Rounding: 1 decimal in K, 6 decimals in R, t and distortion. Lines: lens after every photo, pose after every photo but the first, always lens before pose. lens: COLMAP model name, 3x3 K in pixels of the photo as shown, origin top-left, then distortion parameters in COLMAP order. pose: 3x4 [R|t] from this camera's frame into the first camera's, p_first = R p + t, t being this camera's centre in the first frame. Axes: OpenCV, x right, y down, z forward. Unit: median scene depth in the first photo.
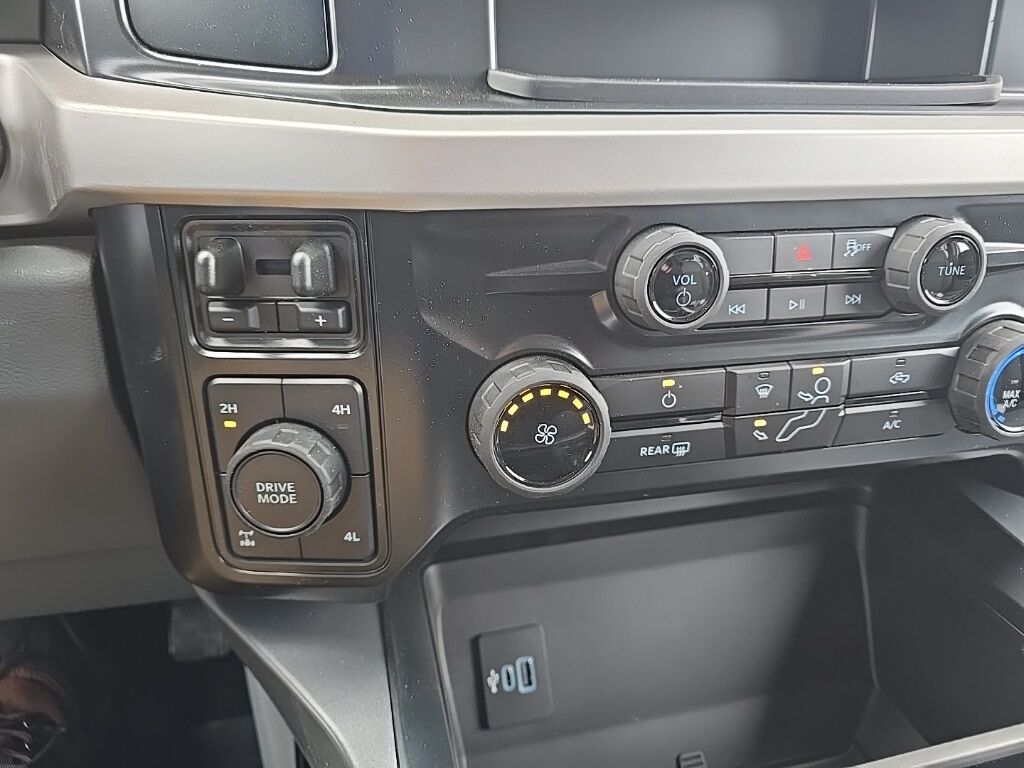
lens RADIAL K [[687.9, 0, 511.2], [0, 687.9, 386.5], [0, 0, 1]] dist [0.021787, -0.019643]
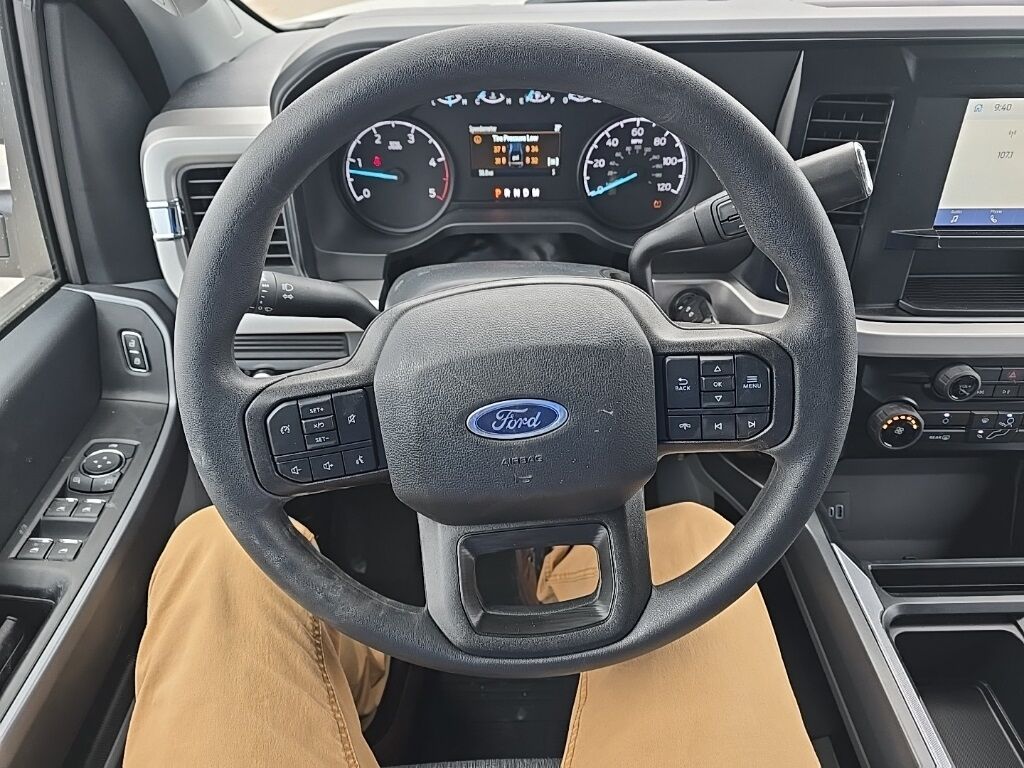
lens RADIAL K [[687.9, 0, 510.9], [0, 687.9, 384.2], [0, 0, 1]] dist [0.021787, -0.019643]
pose [[0.972273, 0.116581, -0.202716, -0.877813], [-0.075203, 0.976699, 0.201006, -0.526774], [0.221426, -0.180187, 0.958386, -1.915329]]
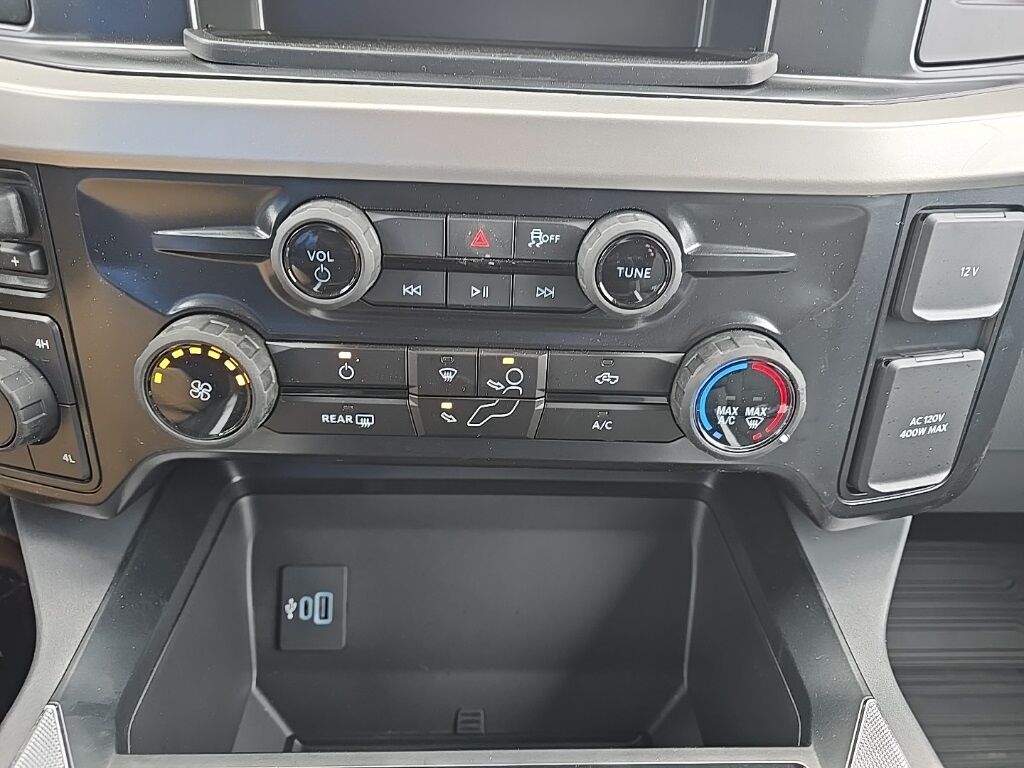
lens RADIAL K [[687.9, 0, 513.9], [0, 687.9, 380.8], [0, 0, 1]] dist [0.021787, -0.019643]
pose [[0.977725, 0.126309, -0.167632, 0.627450], [-0.112151, 0.989476, 0.091431, -0.086106], [0.177417, -0.070594, 0.981601, 0.042899]]
